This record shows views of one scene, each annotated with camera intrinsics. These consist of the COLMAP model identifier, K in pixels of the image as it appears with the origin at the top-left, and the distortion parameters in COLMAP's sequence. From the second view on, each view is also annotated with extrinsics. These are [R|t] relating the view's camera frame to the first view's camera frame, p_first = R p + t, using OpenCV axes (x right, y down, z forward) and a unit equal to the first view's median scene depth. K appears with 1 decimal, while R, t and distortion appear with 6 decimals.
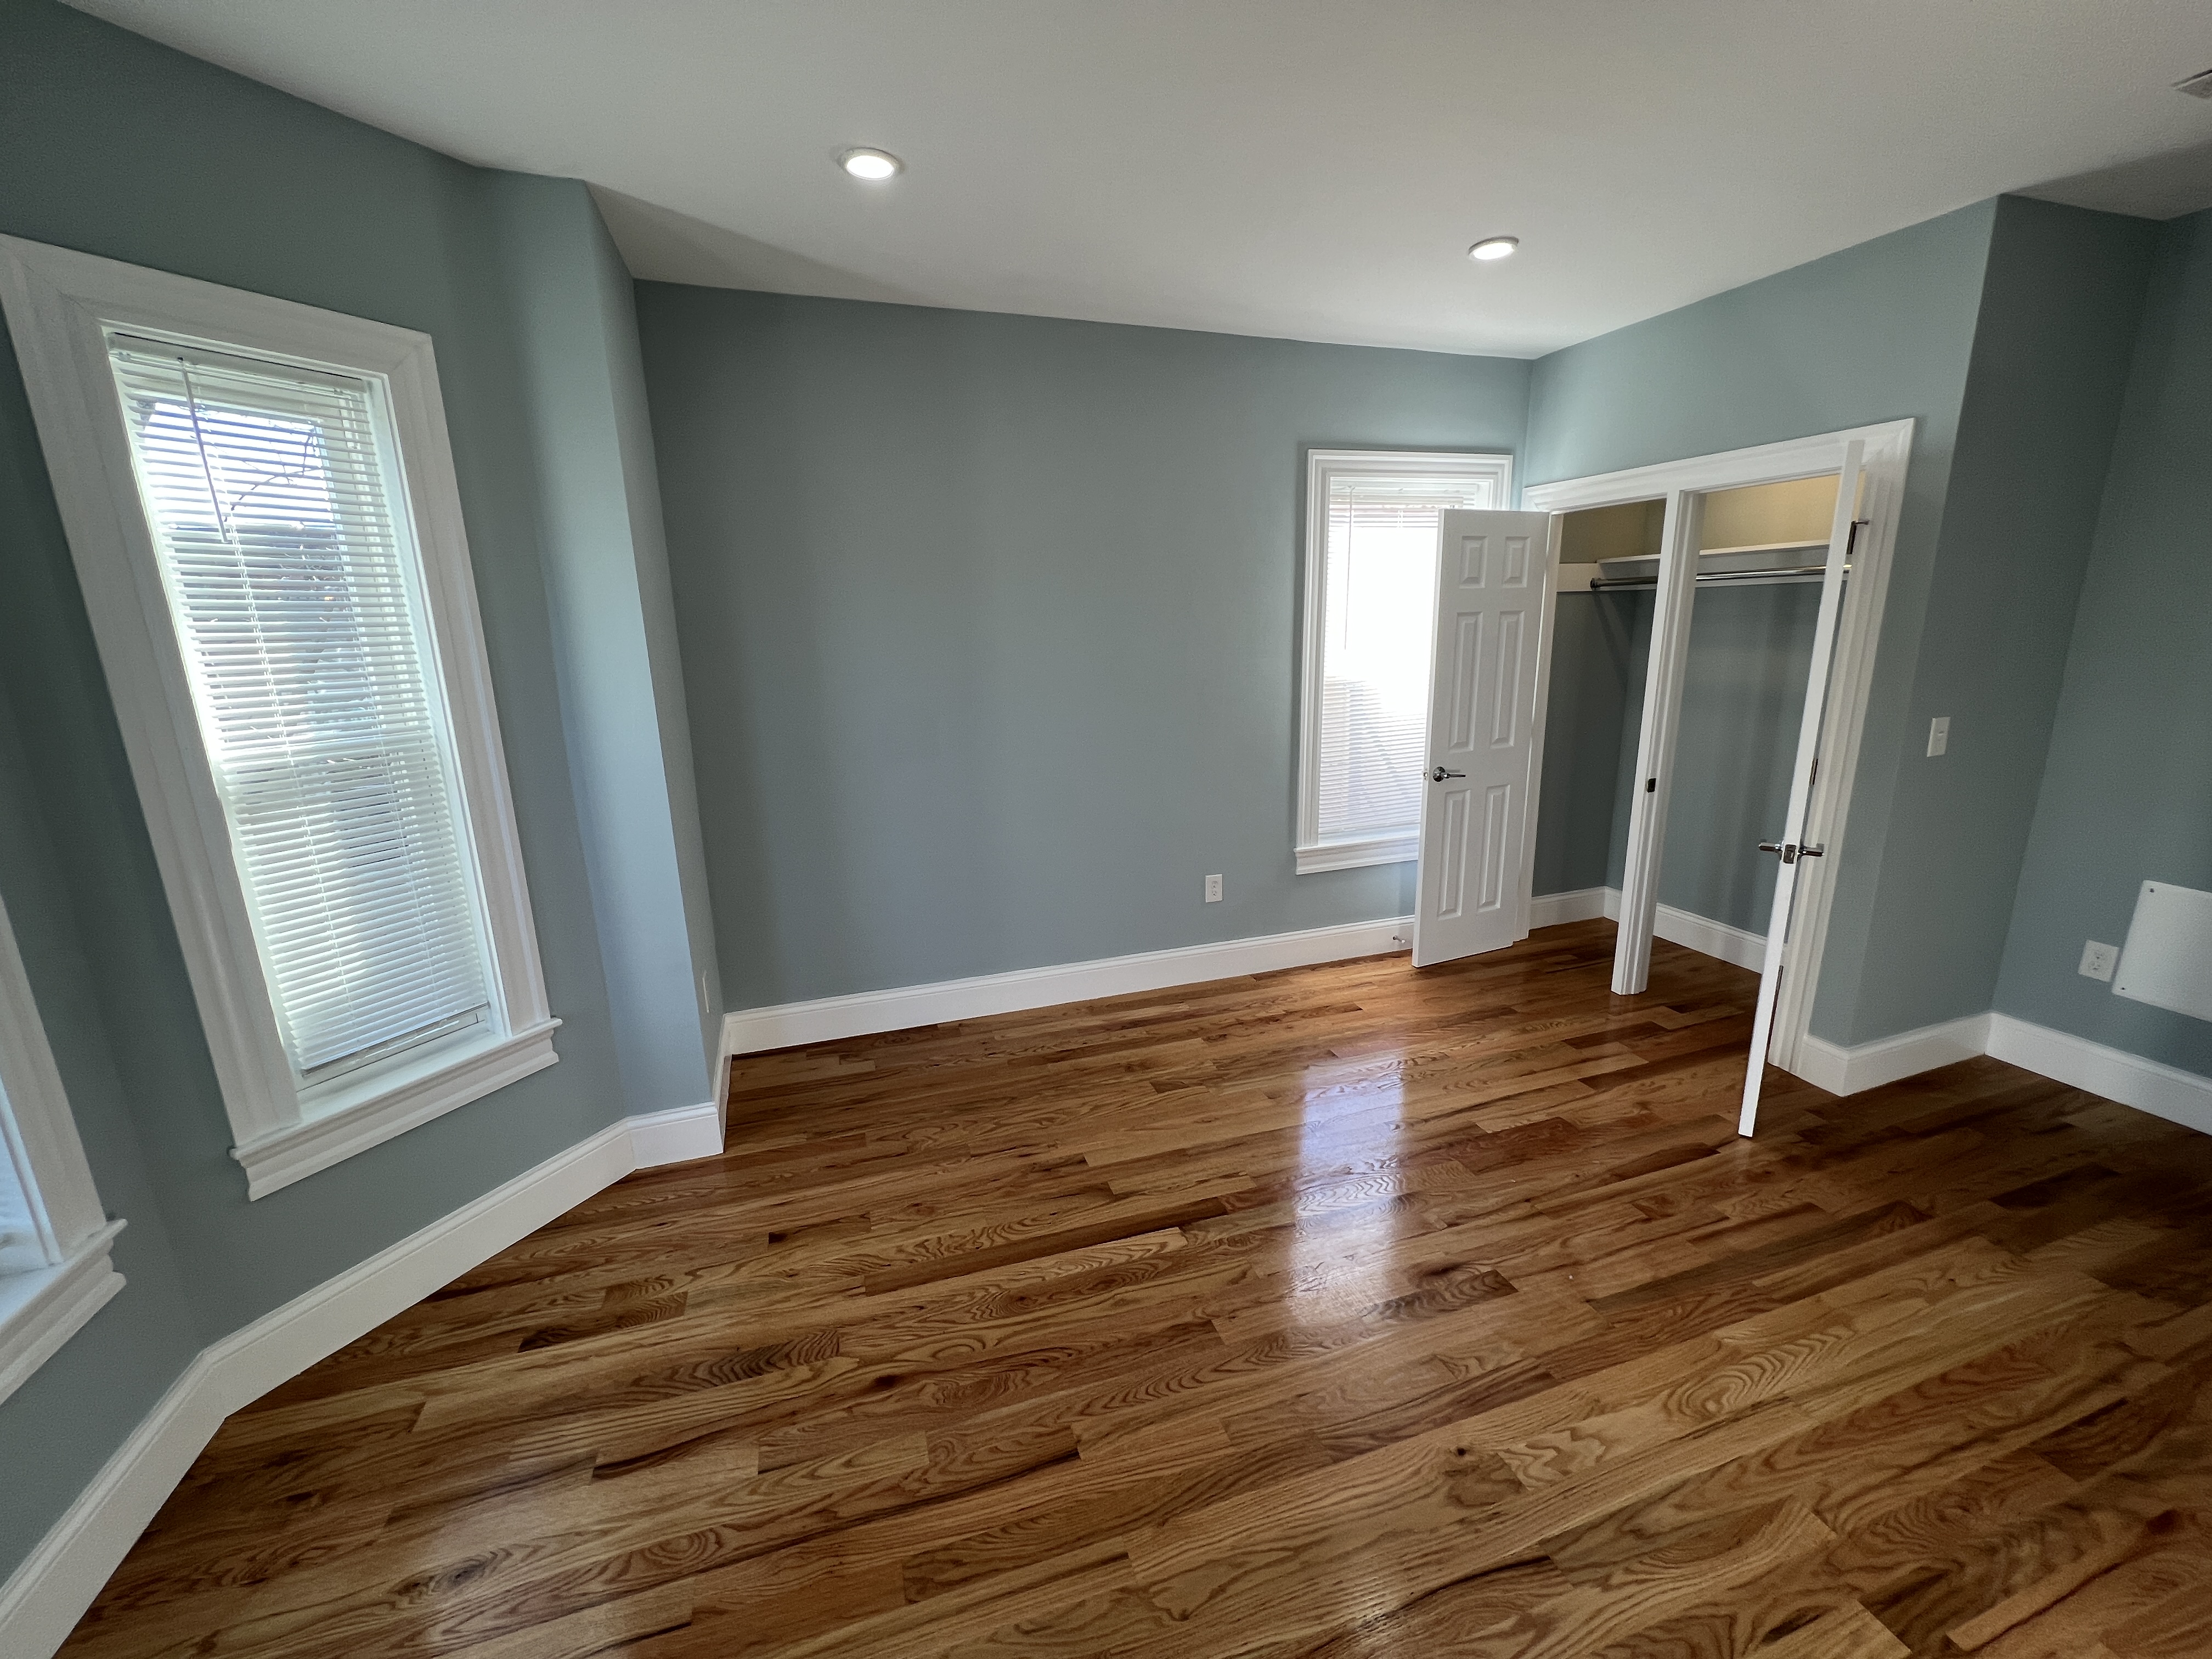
lens RADIAL K [[882.8, 0, 1105.5], [0, 882.8, 827.8], [0, 0, 1]] dist [-0.002298, 0.000549]
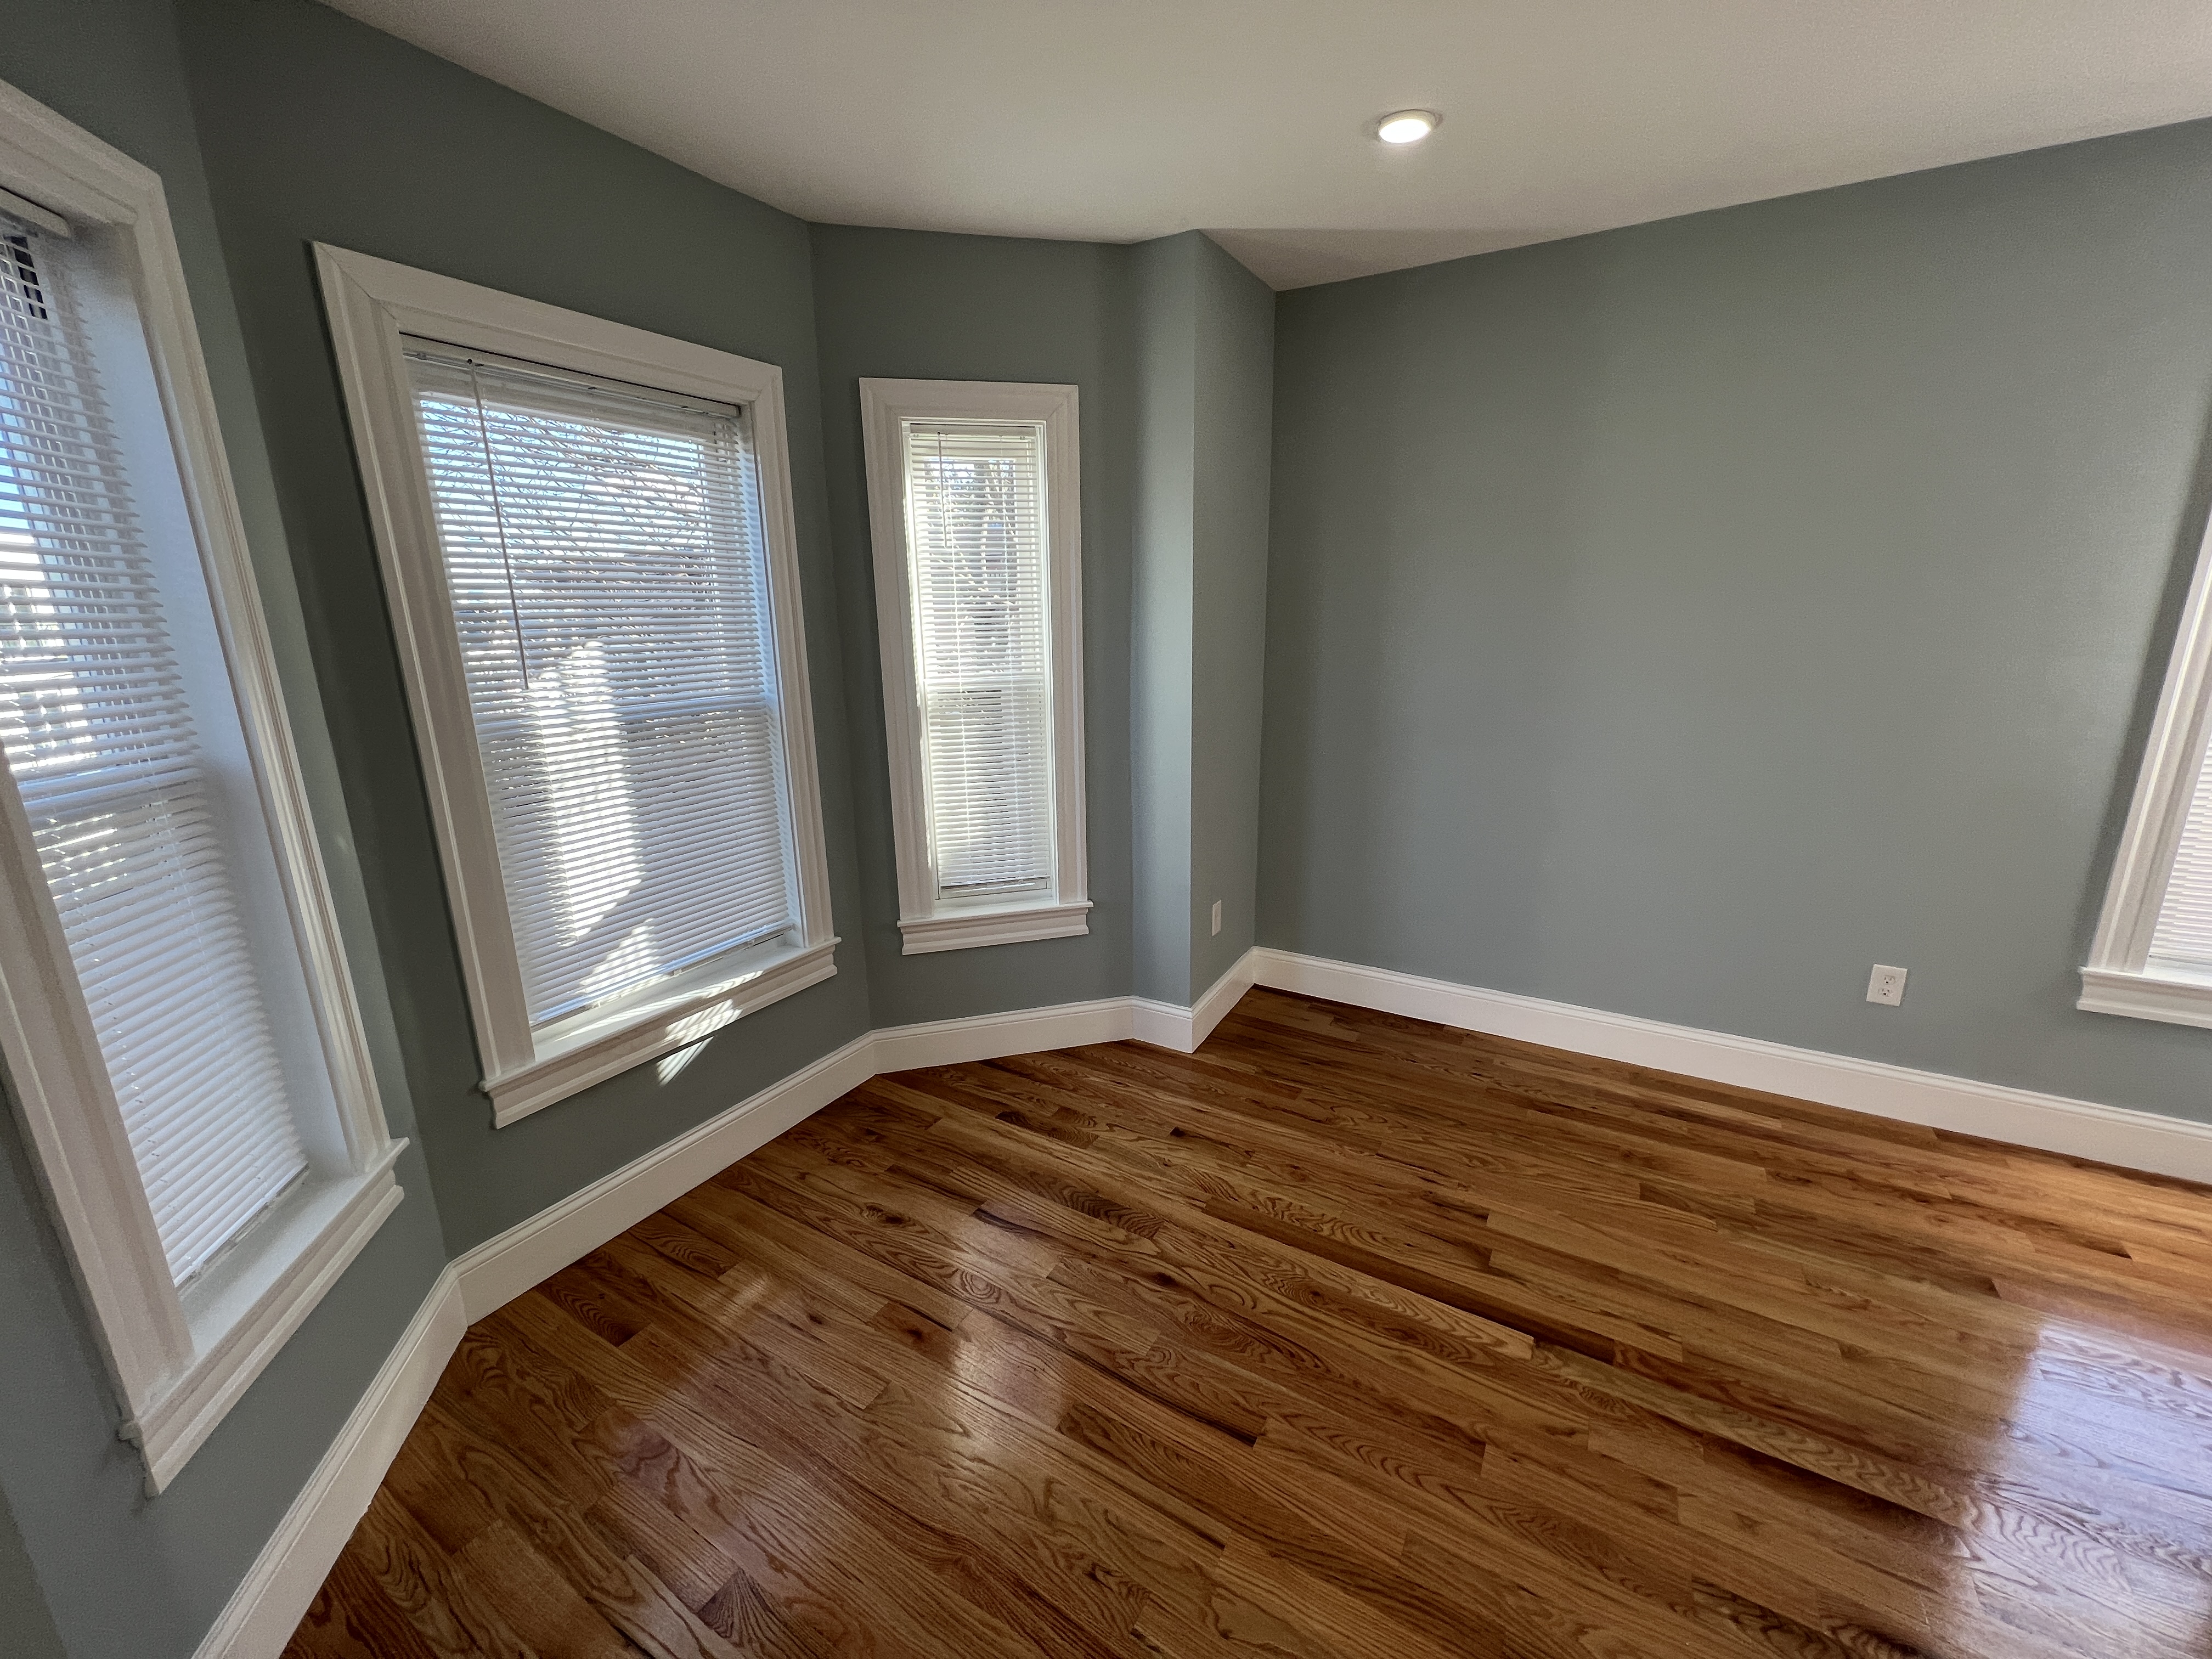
lens RADIAL K [[882.8, 0, 1103.1], [0, 882.8, 828.1], [0, 0, 1]] dist [-0.002298, 0.000549]
pose [[0.657177, 0.193809, -0.728393, 0.373263], [-0.170981, 0.979516, 0.106363, -0.038852], [0.734087, 0.054642, 0.676853, 0.135924]]
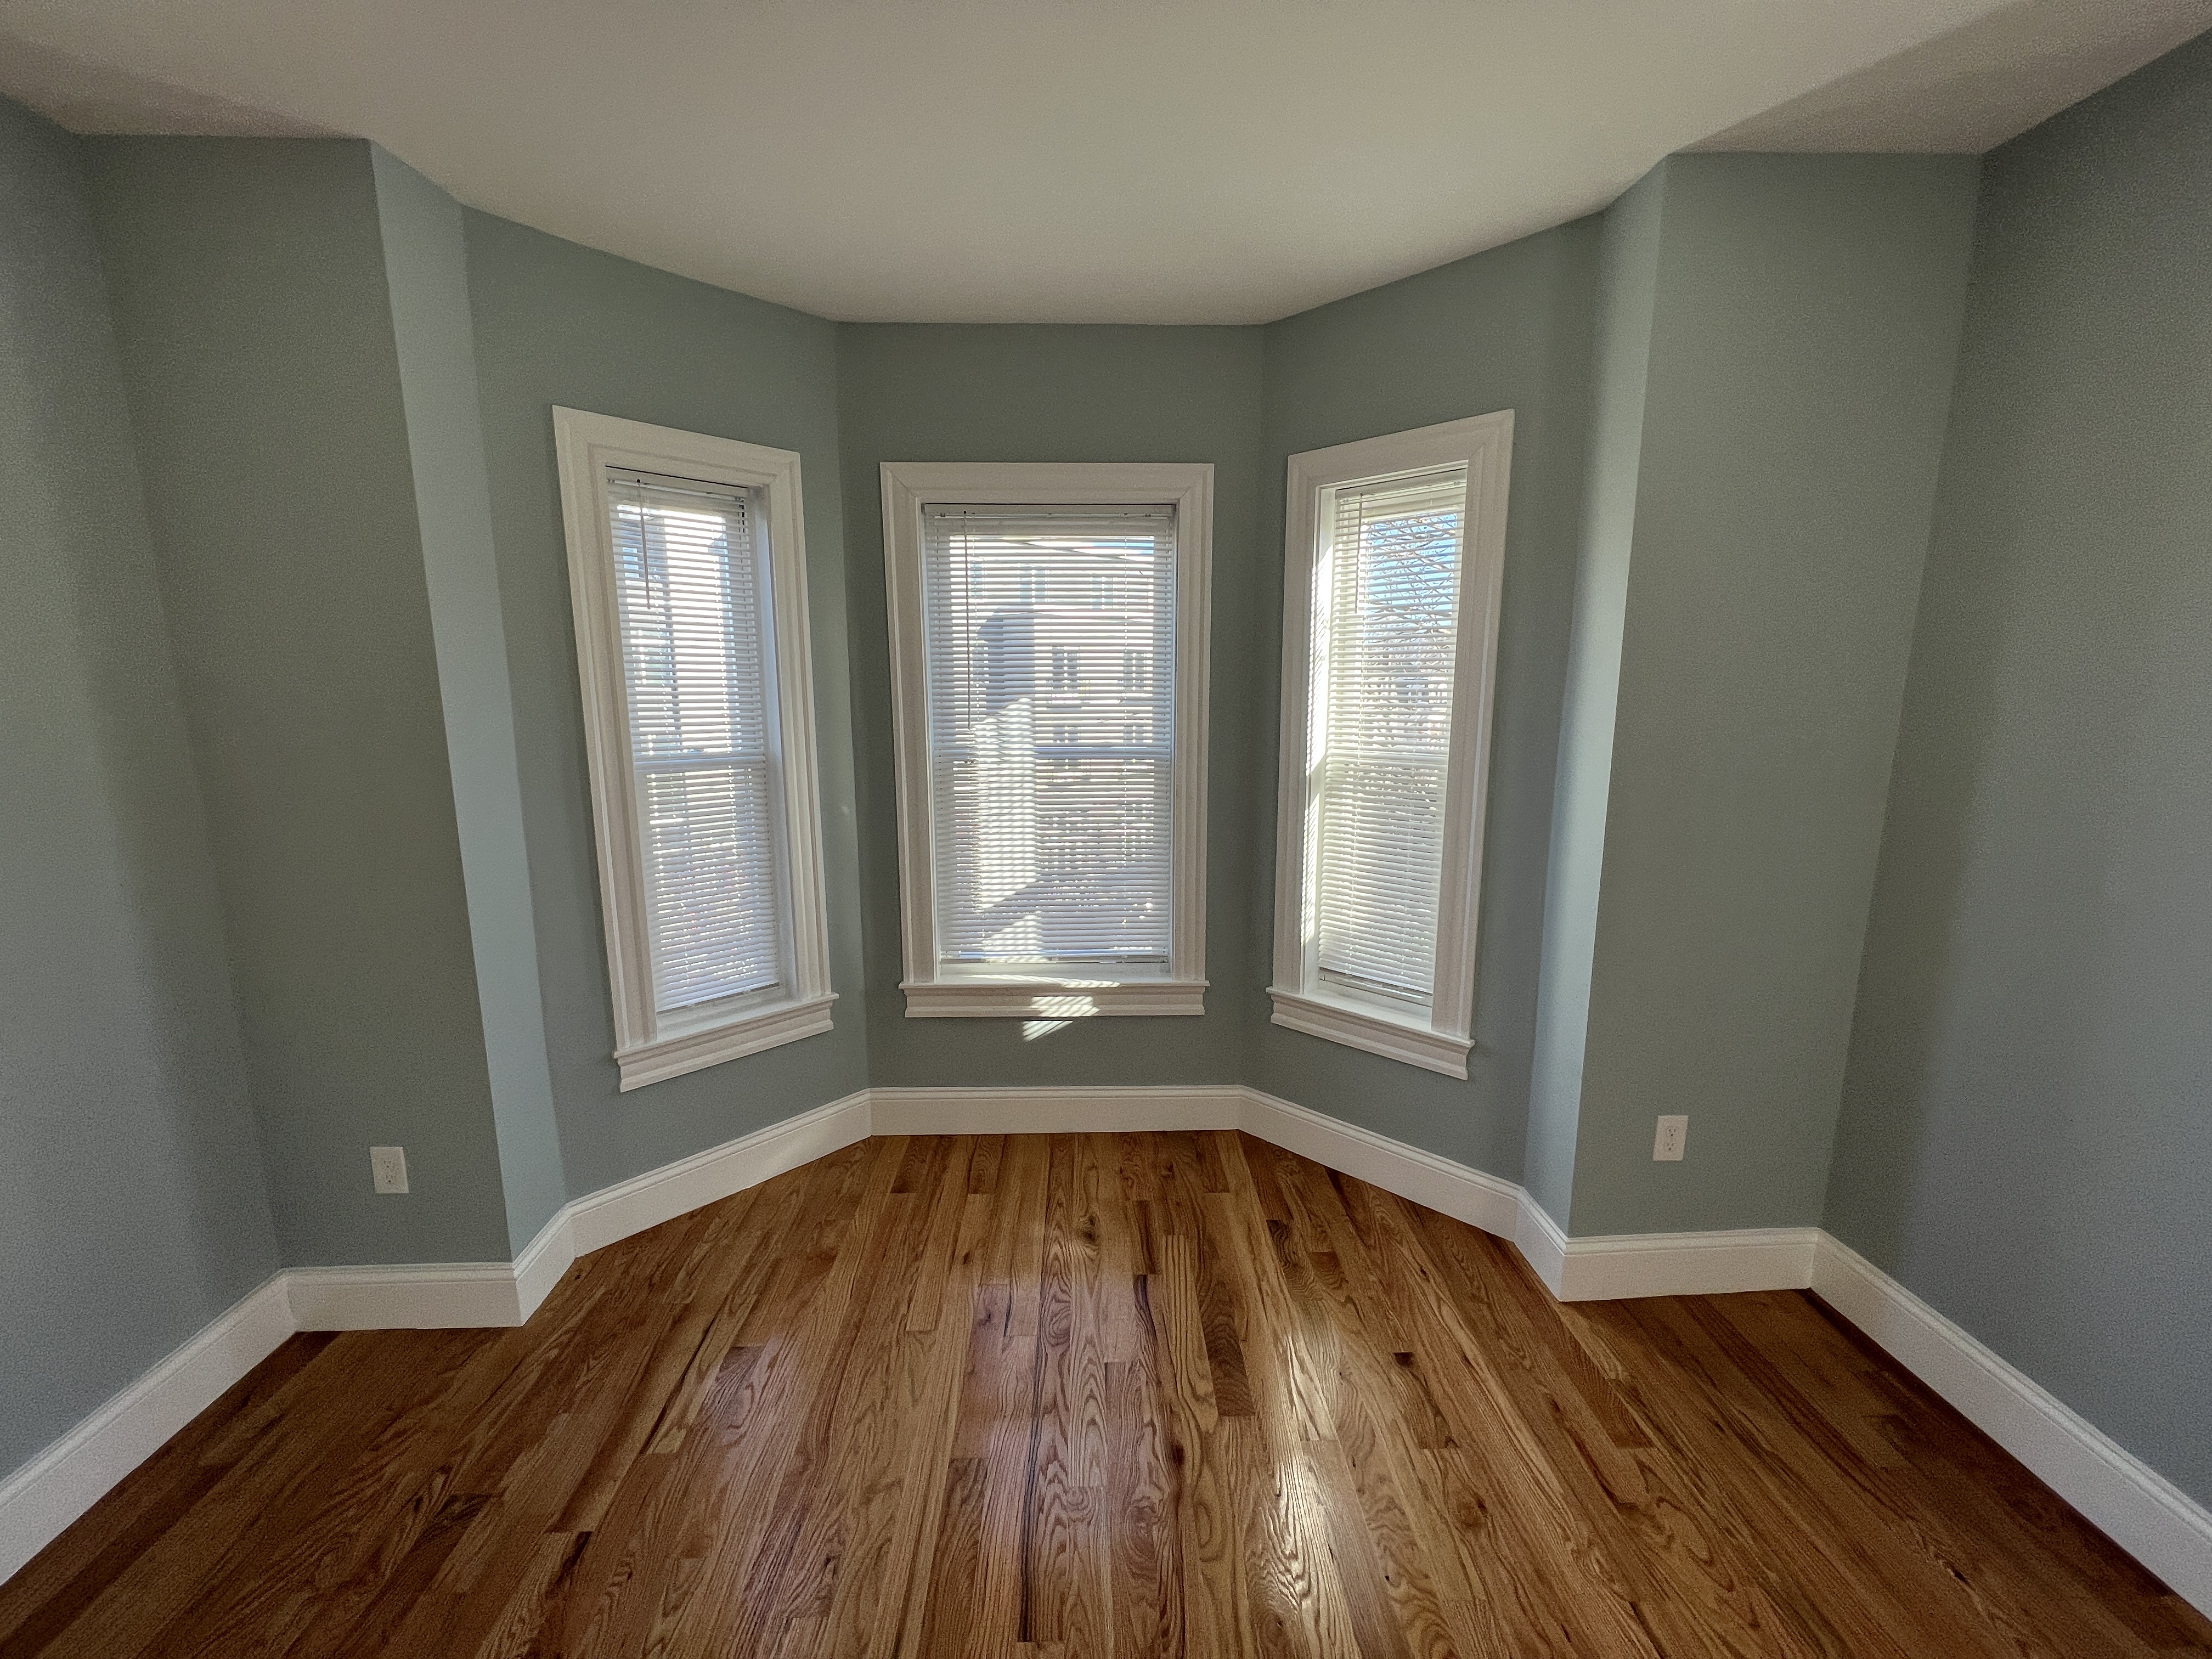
lens RADIAL K [[882.8, 0, 1101.3], [0, 882.8, 828.0], [0, 0, 1]] dist [-0.002298, 0.000549]
pose [[-0.288386, 0.186004, -0.939274, 0.504765], [-0.208107, 0.945326, 0.251098, -0.223363], [0.934626, 0.267883, -0.233910, 0.882587]]
